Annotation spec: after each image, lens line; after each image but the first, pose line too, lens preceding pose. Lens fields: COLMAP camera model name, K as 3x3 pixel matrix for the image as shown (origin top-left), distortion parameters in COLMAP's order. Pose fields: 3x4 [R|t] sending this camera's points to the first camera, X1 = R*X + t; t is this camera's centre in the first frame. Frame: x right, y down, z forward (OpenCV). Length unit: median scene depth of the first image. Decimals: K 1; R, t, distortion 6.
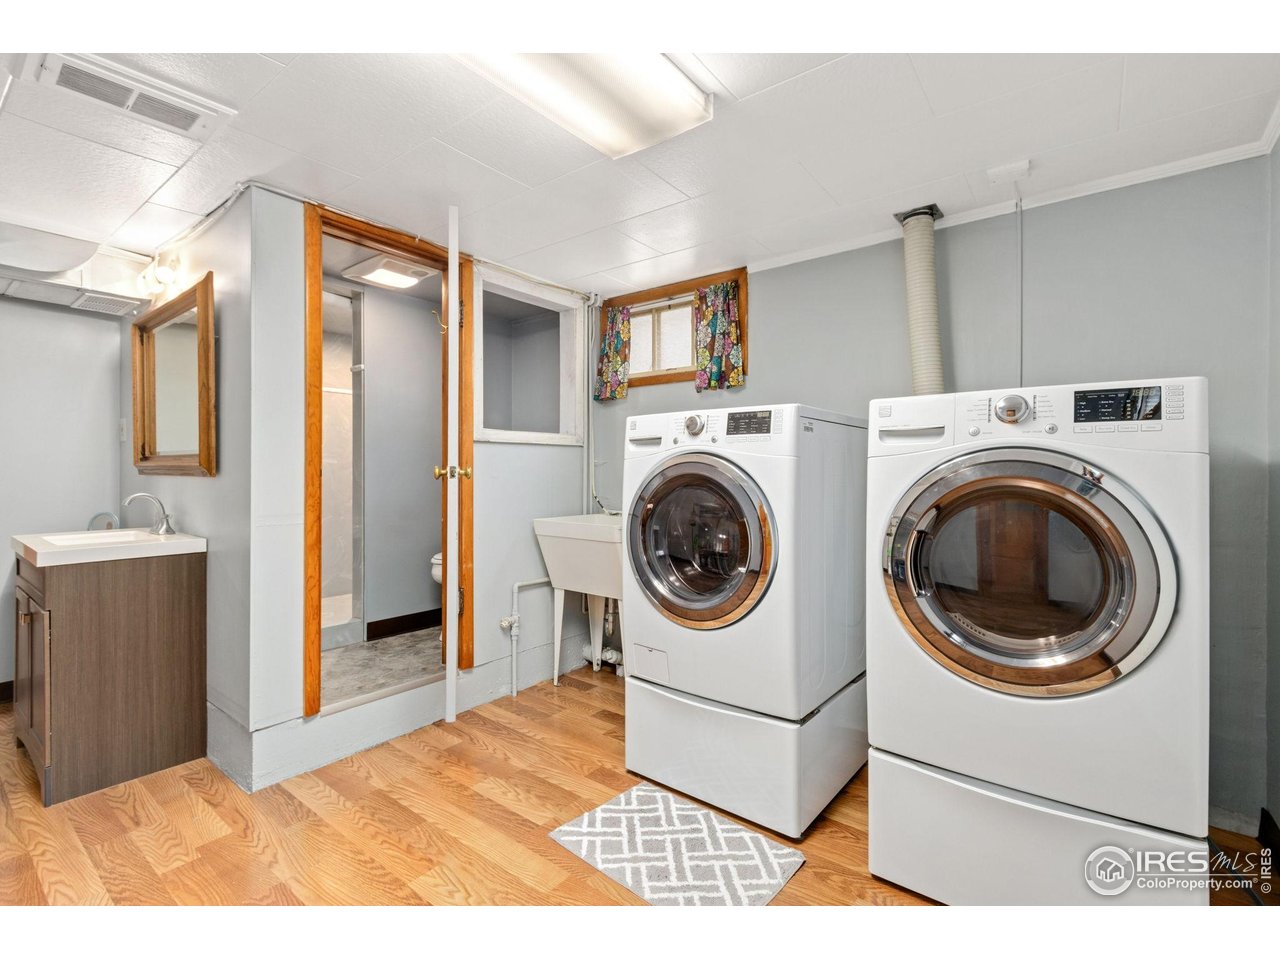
lens RADIAL K [[591.6, 0, 632.6], [0, 591.6, 462.0], [0, 0, 1]] dist [0.001445, -0.000064]
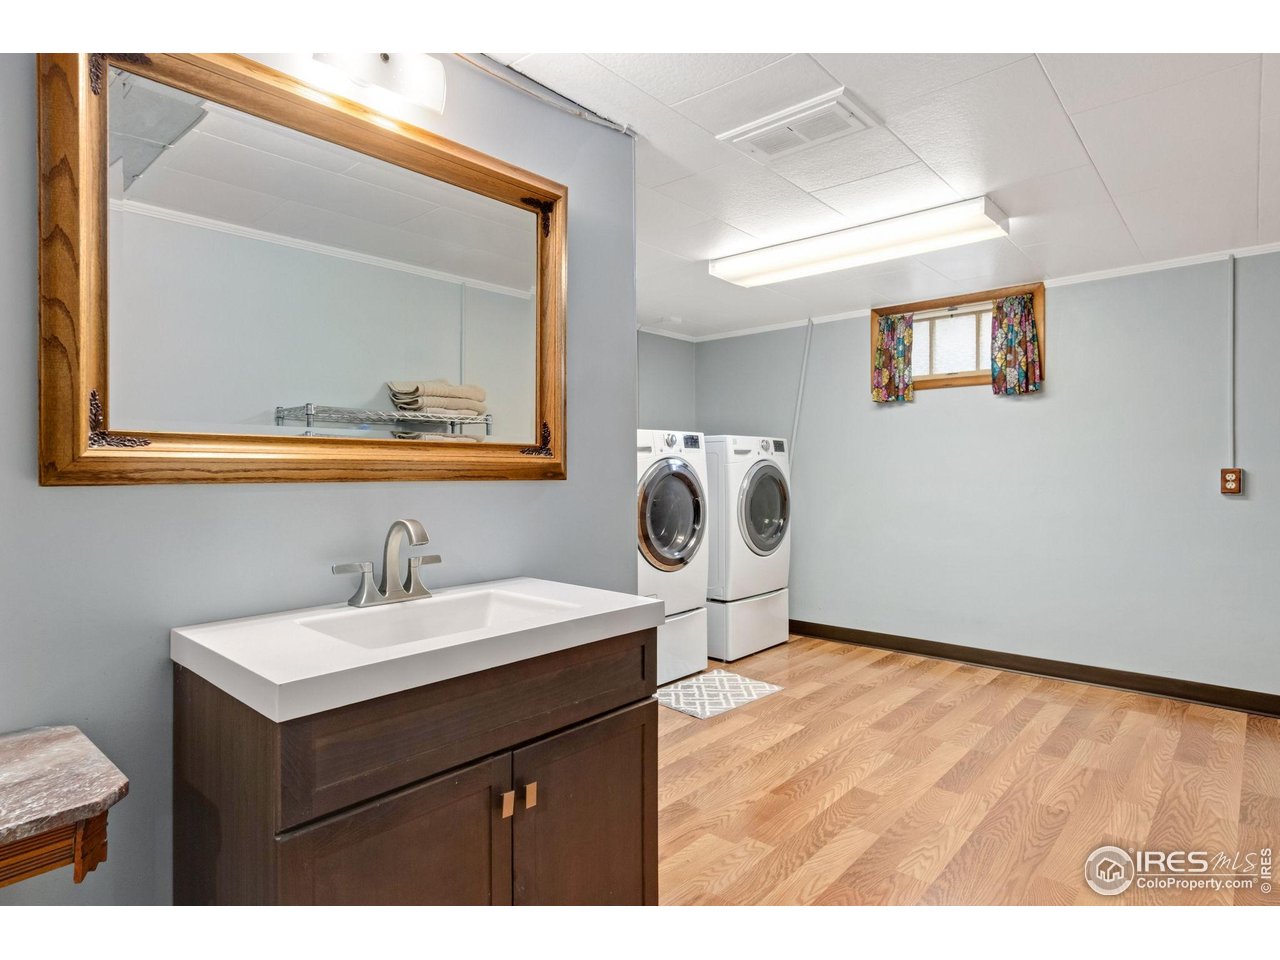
lens RADIAL K [[707.0, 0, 640.0], [0, 707.0, 480.0], [0, 0, 1]] dist [0.003070, 0.000384]
pose [[0.045816, -0.012113, 0.998876, -1.939512], [0.000202, 0.999927, 0.012116, 0.021401], [-0.998950, -0.000353, 0.045815, 1.111594]]
